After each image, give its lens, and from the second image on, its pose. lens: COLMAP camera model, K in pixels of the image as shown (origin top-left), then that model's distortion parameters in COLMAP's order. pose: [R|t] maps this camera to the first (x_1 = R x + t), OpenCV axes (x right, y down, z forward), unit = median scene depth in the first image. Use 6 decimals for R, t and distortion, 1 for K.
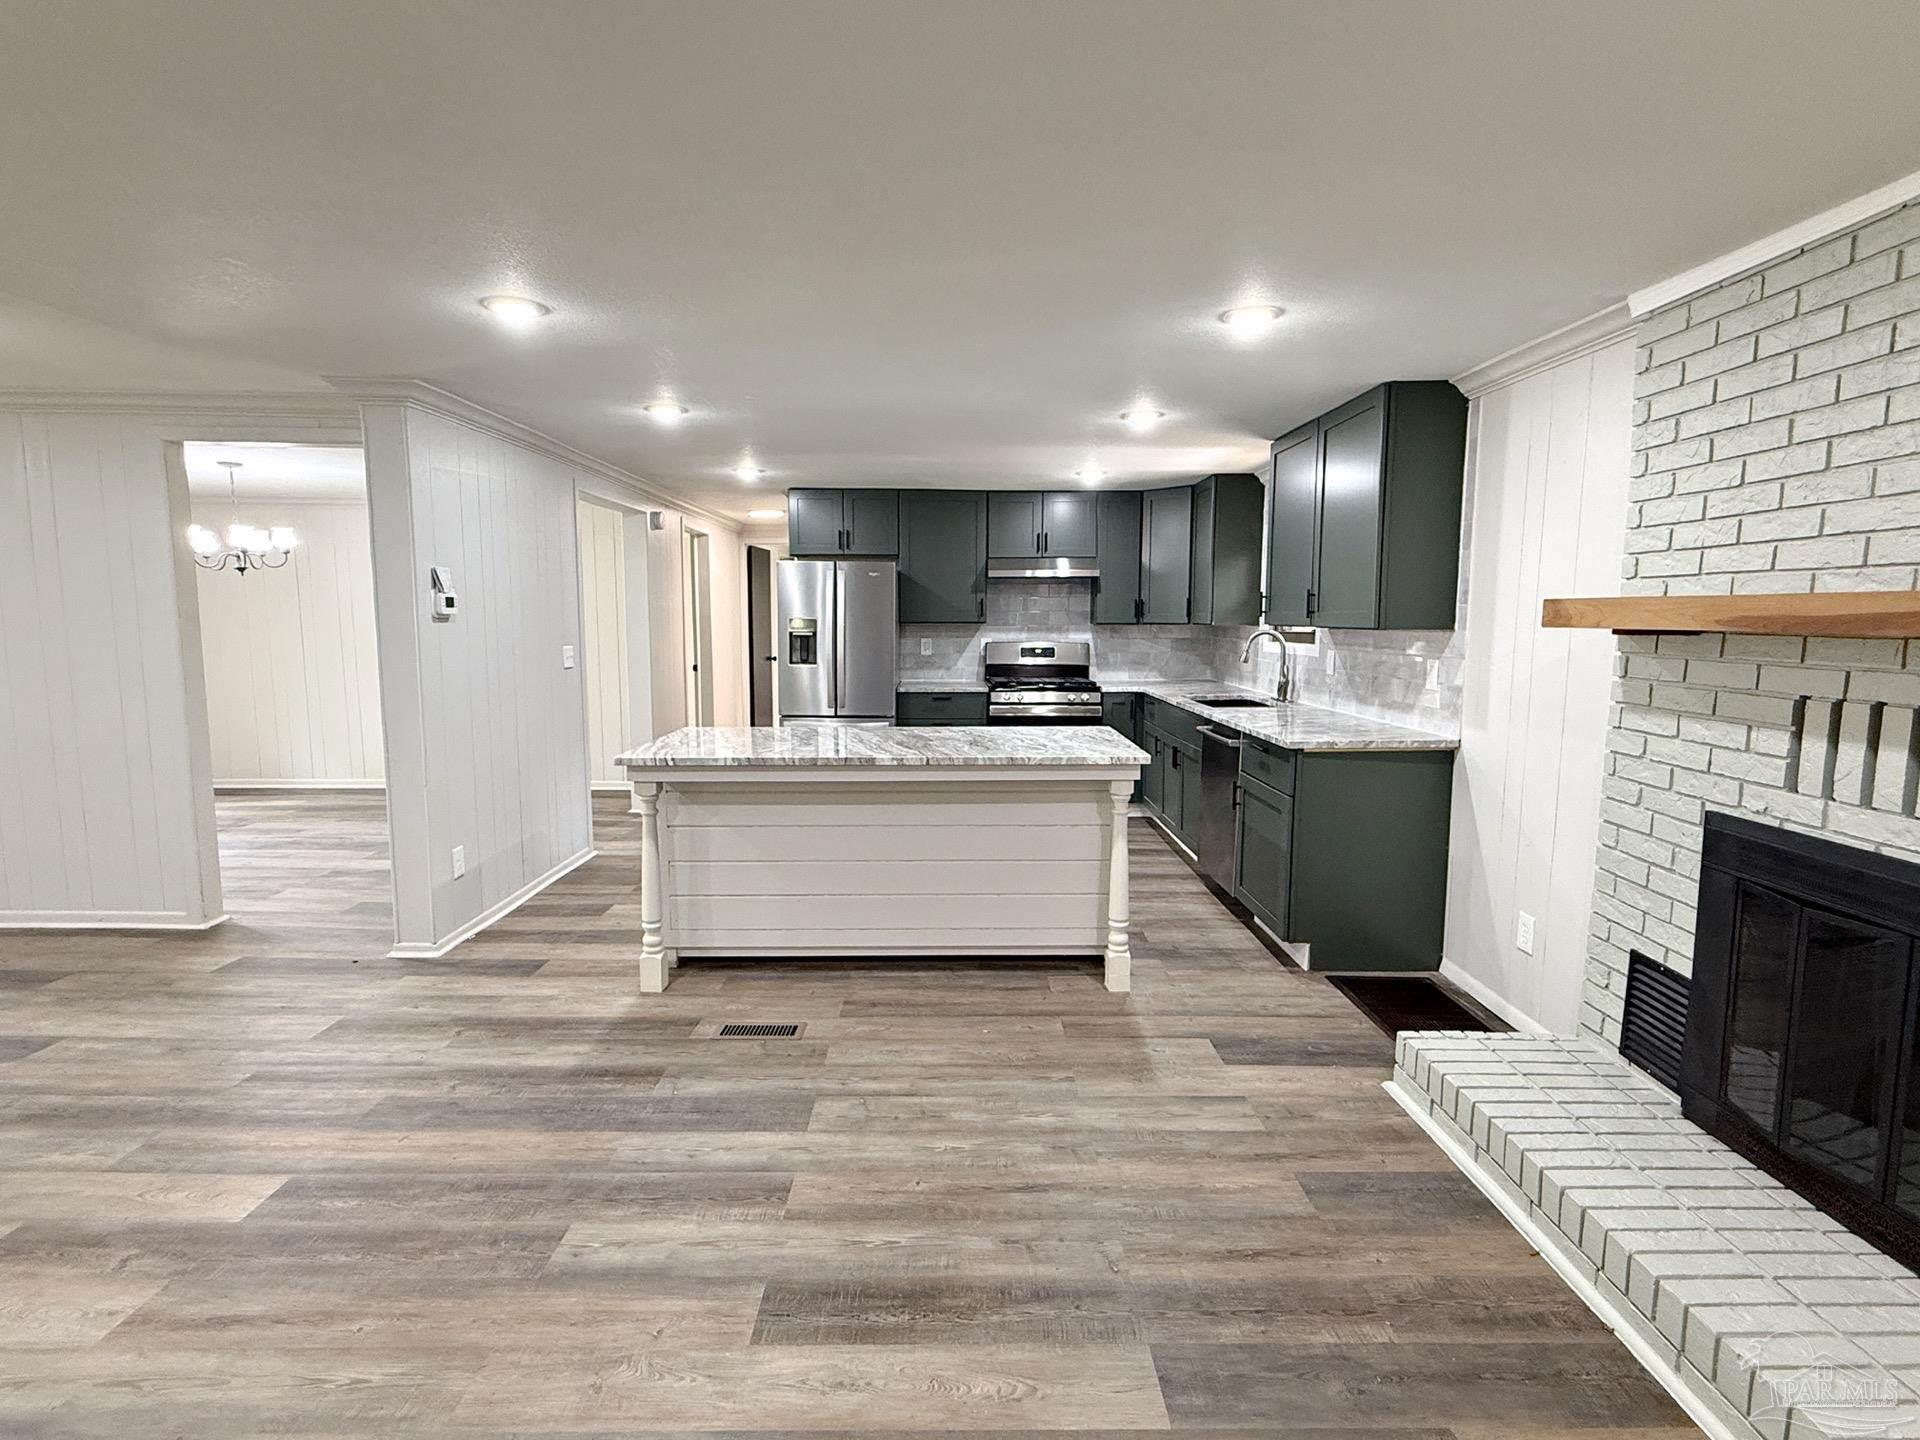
lens RADIAL K [[919.7, 0, 958.0], [0, 919.7, 721.4], [0, 0, 1]] dist [0.003129, -0.001087]
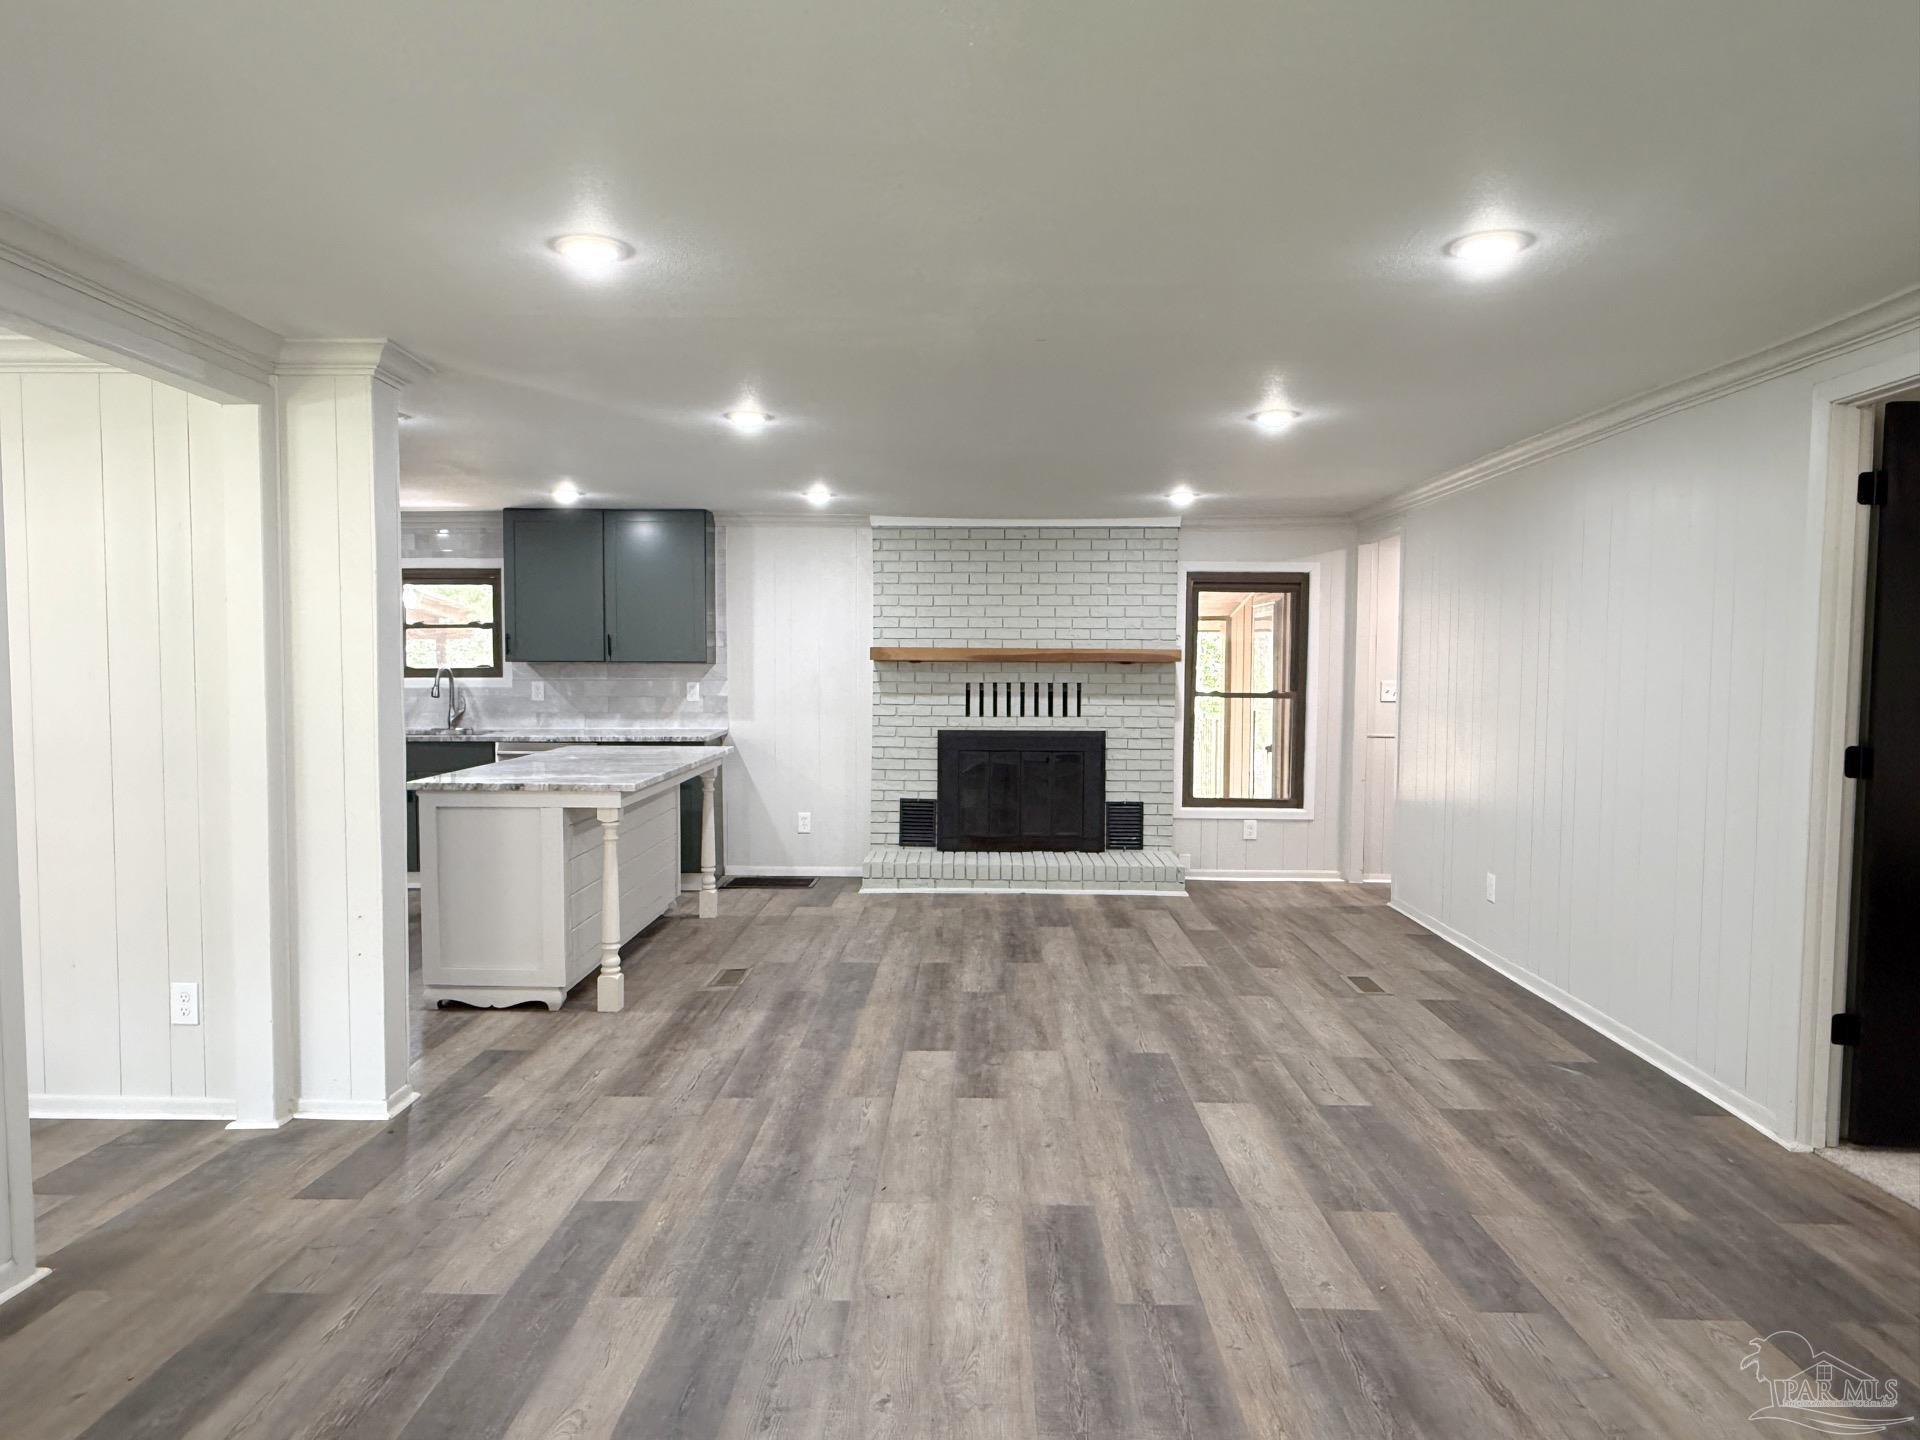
lens RADIAL K [[1227.0, 0, 946.3], [0, 1227.0, 732.0], [0, 0, 1]] dist [-0.002980, -0.001613]
pose [[0.038126, -0.061808, 0.997360, -1.967654], [0.110470, 0.992228, 0.057267, -0.069254], [-0.993148, 0.107995, 0.044657, 0.617129]]
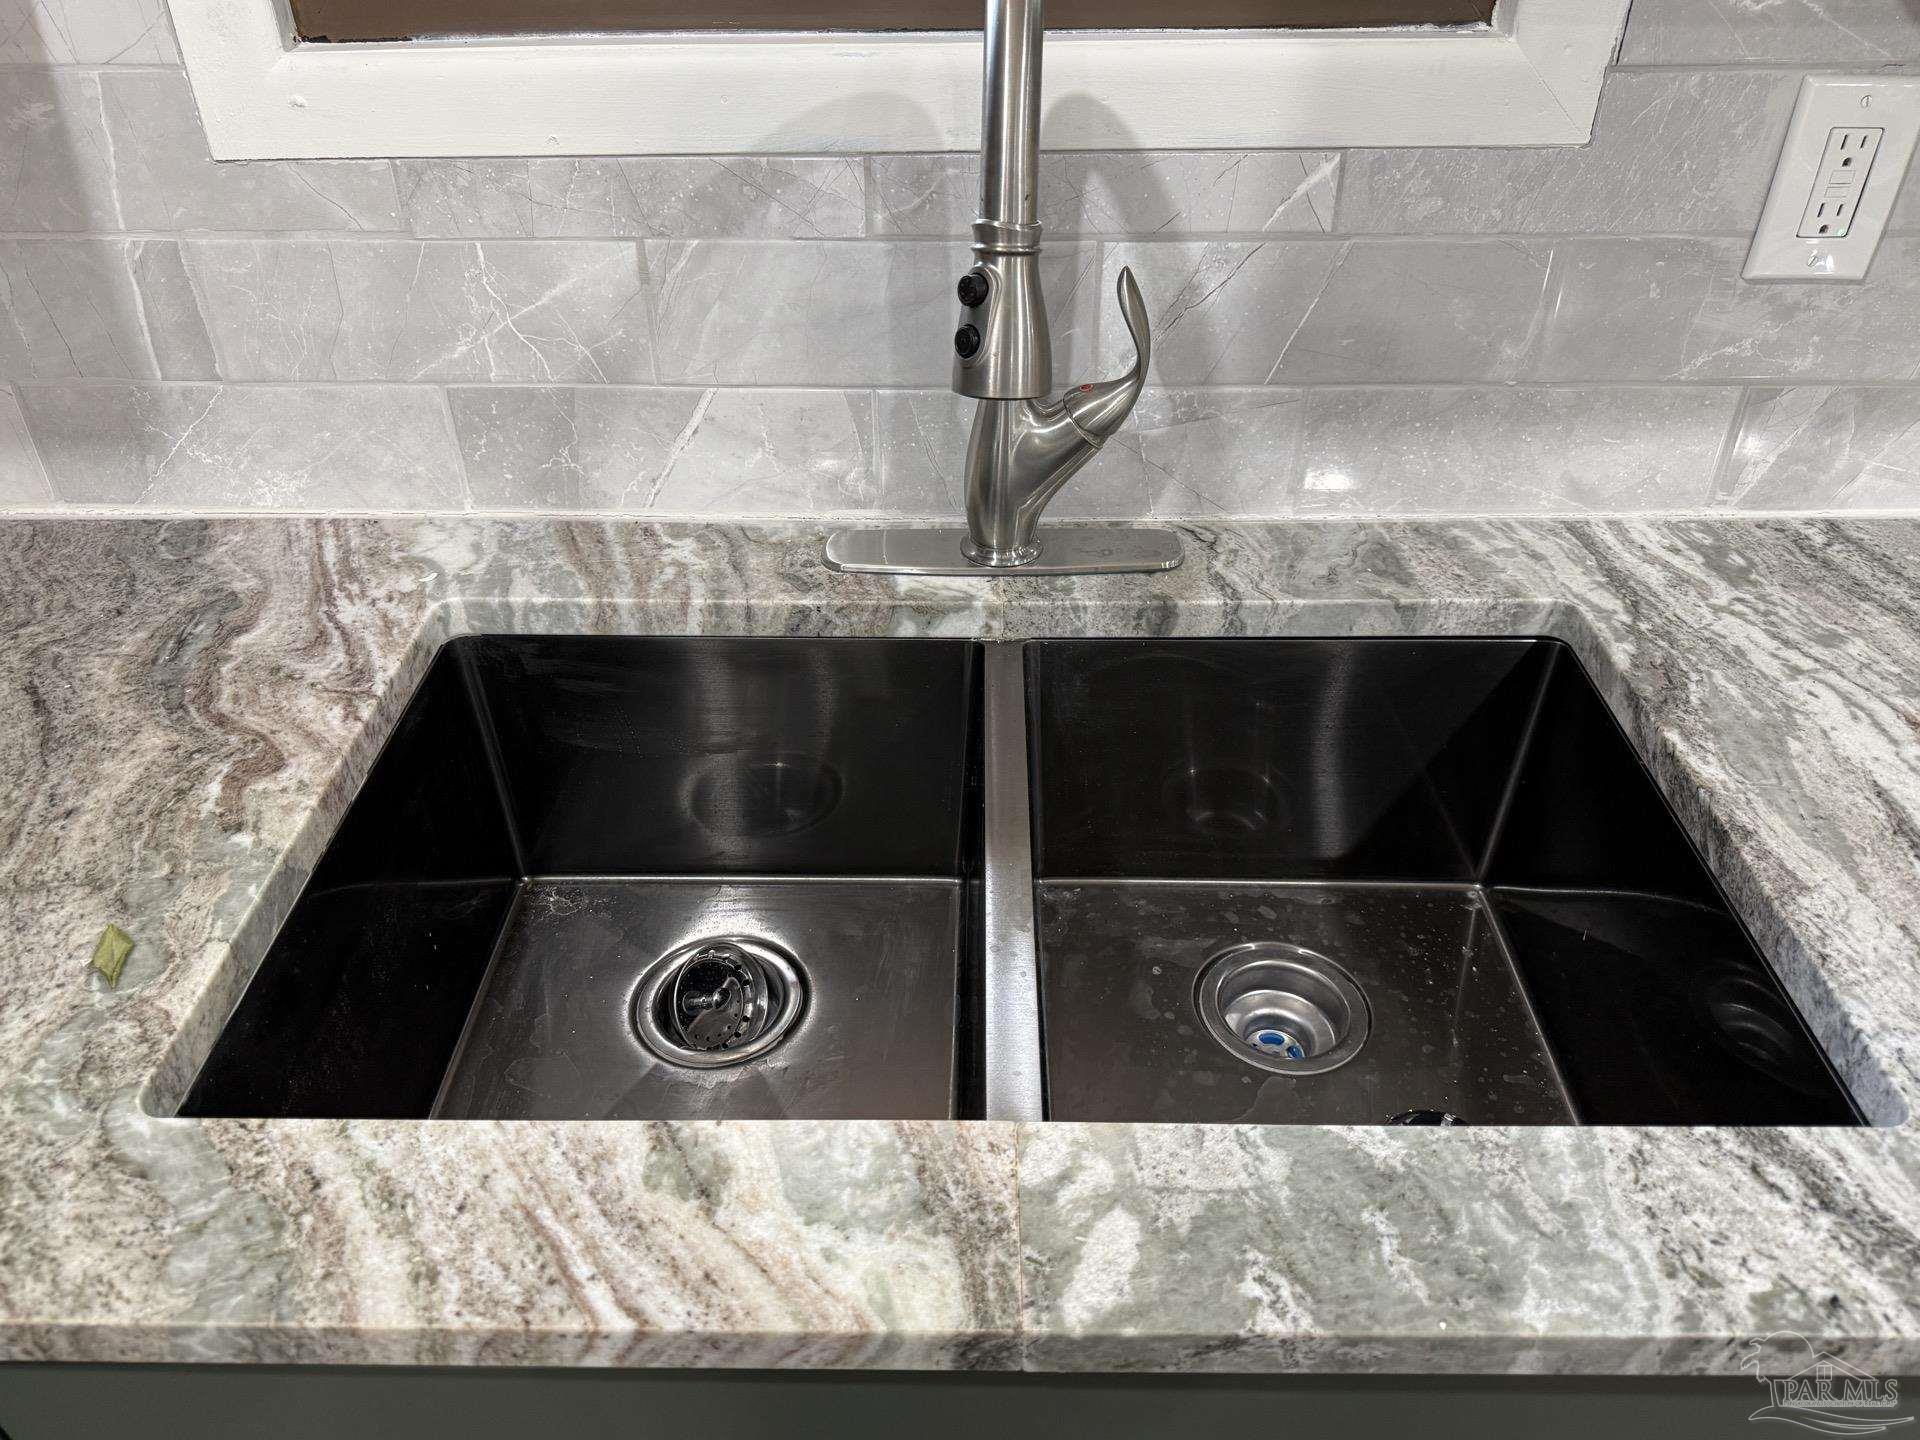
lens RADIAL K [[1365.6, 0, 951.7], [0, 1365.6, 725.5], [0, 0, 1]] dist [0.006961, -0.011429]
pose [[0.017935, -0.585666, 0.810354, 0.332099], [0.124547, 0.805480, 0.579387, -0.202860], [-0.992052, 0.090536, 0.087389, 1.778990]]
